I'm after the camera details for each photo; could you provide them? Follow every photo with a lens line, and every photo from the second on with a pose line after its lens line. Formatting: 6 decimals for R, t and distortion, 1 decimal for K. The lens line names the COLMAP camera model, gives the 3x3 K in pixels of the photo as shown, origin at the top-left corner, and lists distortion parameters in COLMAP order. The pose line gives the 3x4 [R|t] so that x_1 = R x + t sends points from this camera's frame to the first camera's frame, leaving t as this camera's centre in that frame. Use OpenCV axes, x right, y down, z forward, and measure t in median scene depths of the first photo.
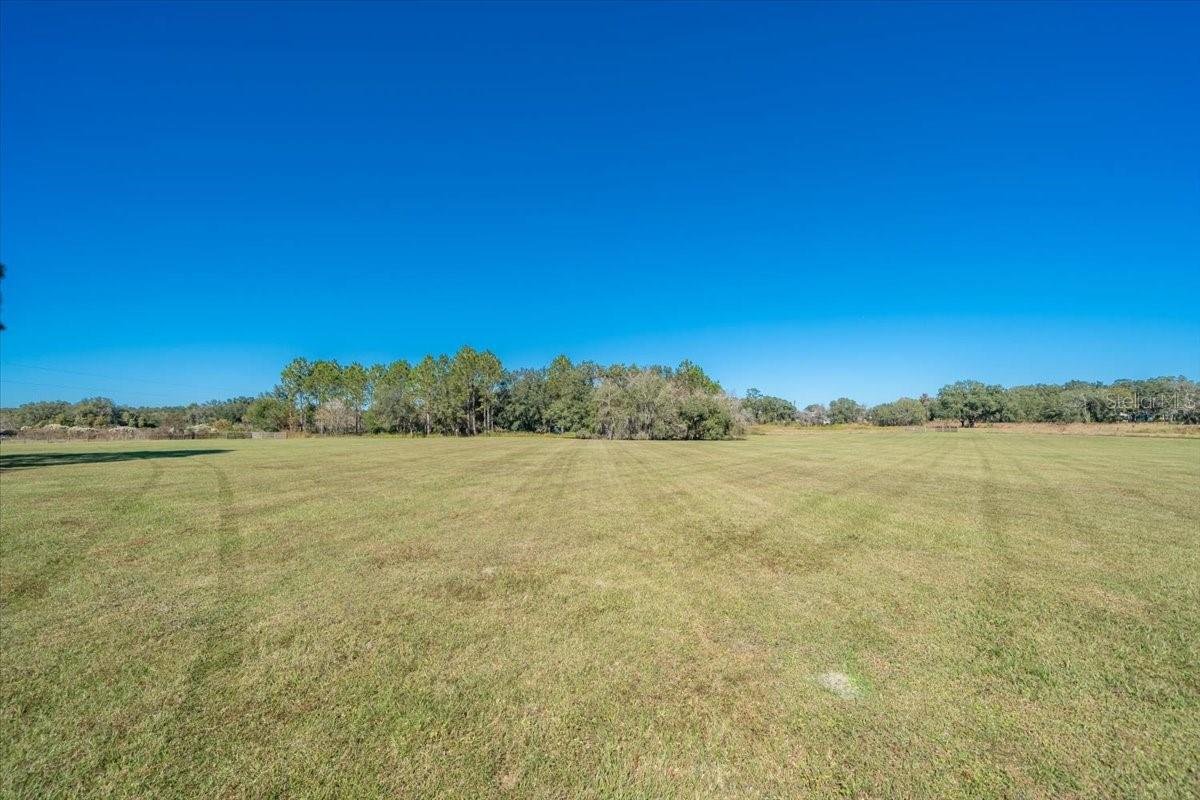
lens RADIAL K [[534.2, 0, 606.2], [0, 534.2, 423.4], [0, 0, 1]] dist [-0.001159, 0.000148]
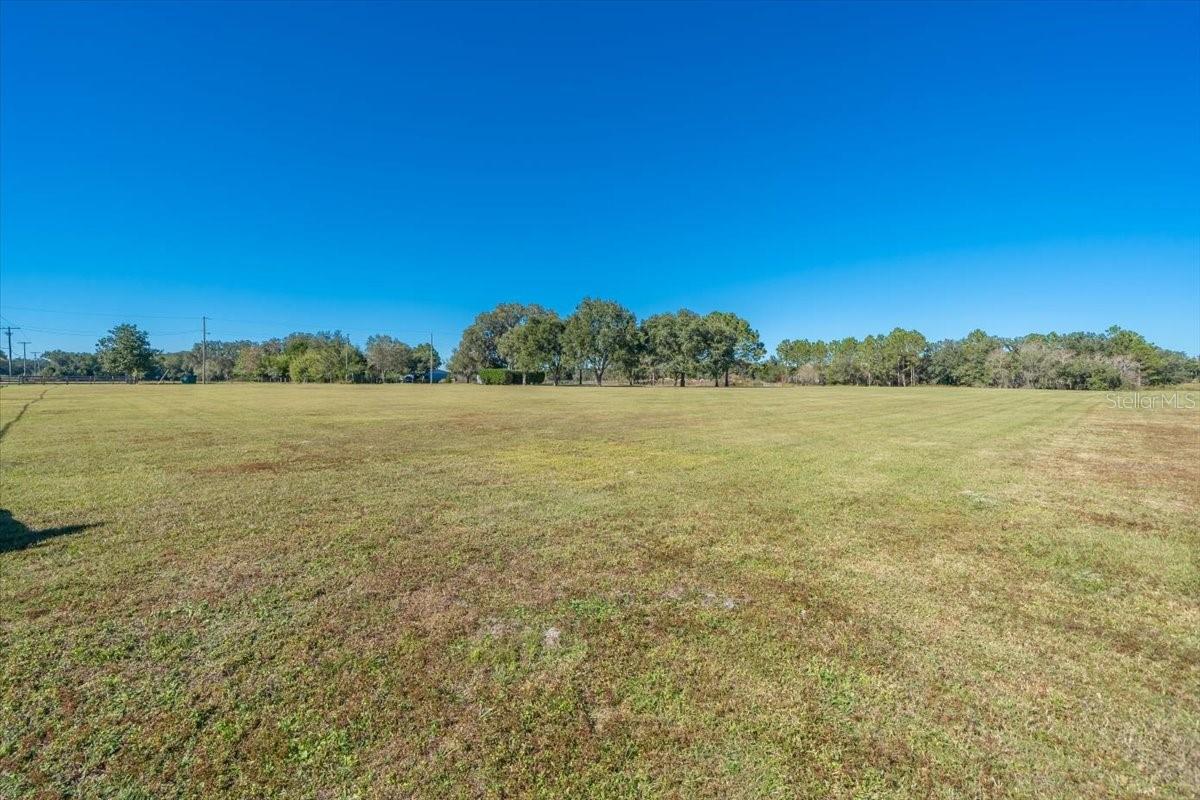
lens RADIAL K [[534.2, 0, 554.6], [0, 534.2, 373.7], [0, 0, 1]] dist [-0.001159, 0.000148]
pose [[0.651142, -0.000291, -0.758956, 0.250260], [-0.006427, 0.999962, -0.005898, 0.000623], [0.758929, 0.008718, 0.651115, -0.708397]]
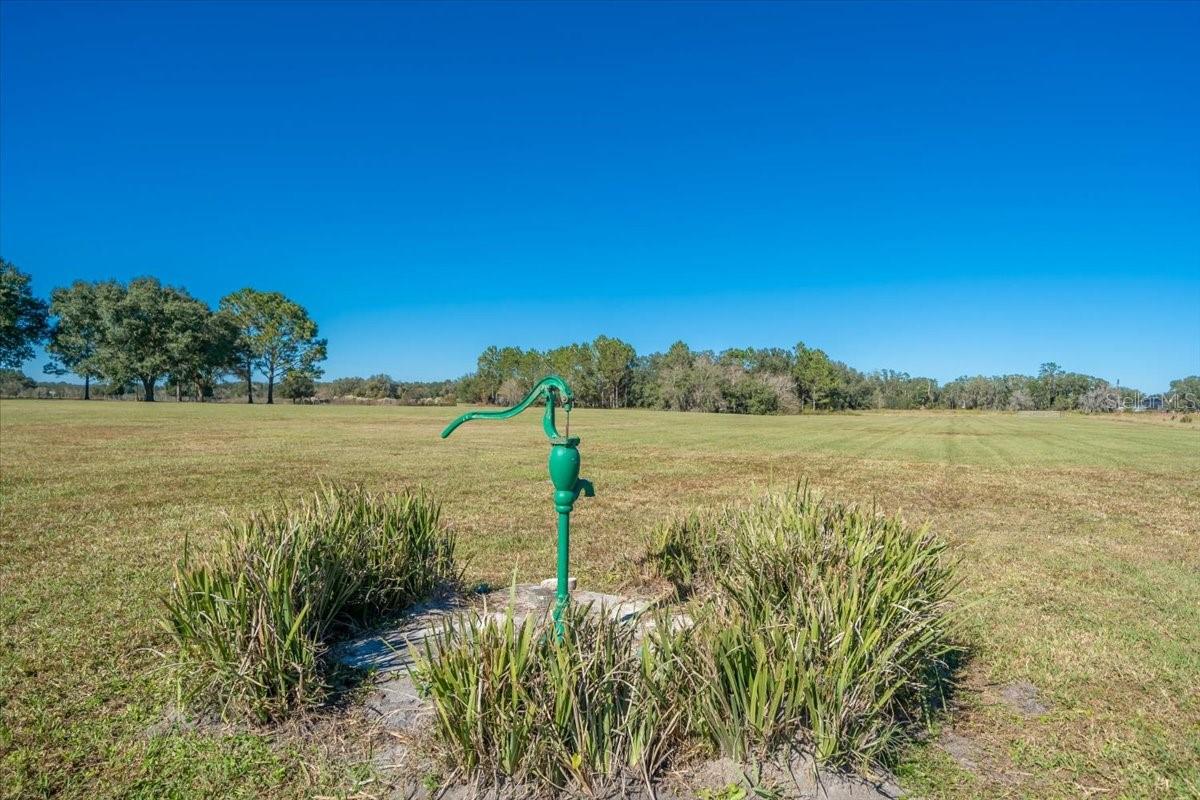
lens RADIAL K [[709.7, 0, 598.8], [0, 709.7, 404.5], [0, 0, 1]] dist [0.001324, 0.000405]
pose [[0.889822, 0.020510, -0.455846, 0.454415], [-0.021491, 0.999764, 0.003033, 0.006463], [0.455801, 0.007098, 0.890053, -0.415438]]
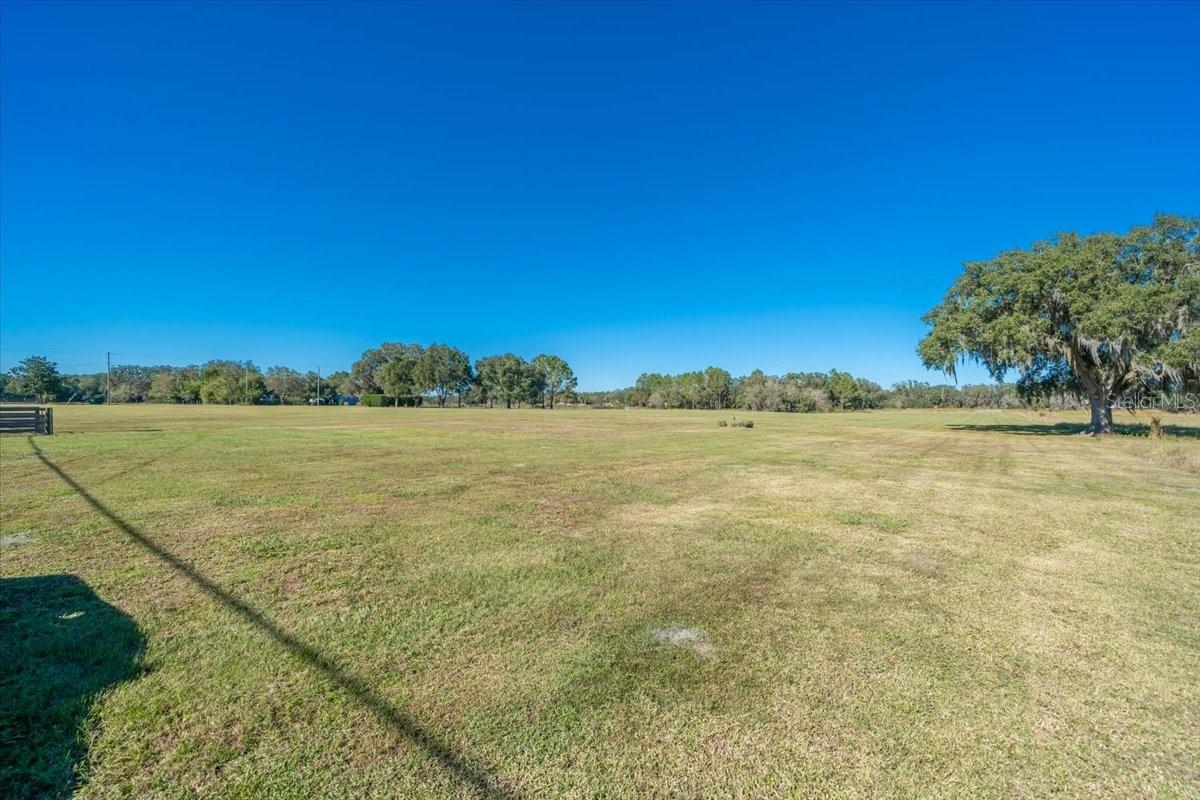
lens RADIAL K [[491.5, 0, 599.7], [0, 491.5, 404.7], [0, 0, 1]] dist [-0.003388, -0.000338]
pose [[0.777283, 0.013135, -0.629014, 0.587310], [-0.012933, 0.999904, 0.004899, -0.001073], [0.629018, 0.004327, 0.777379, -0.722165]]
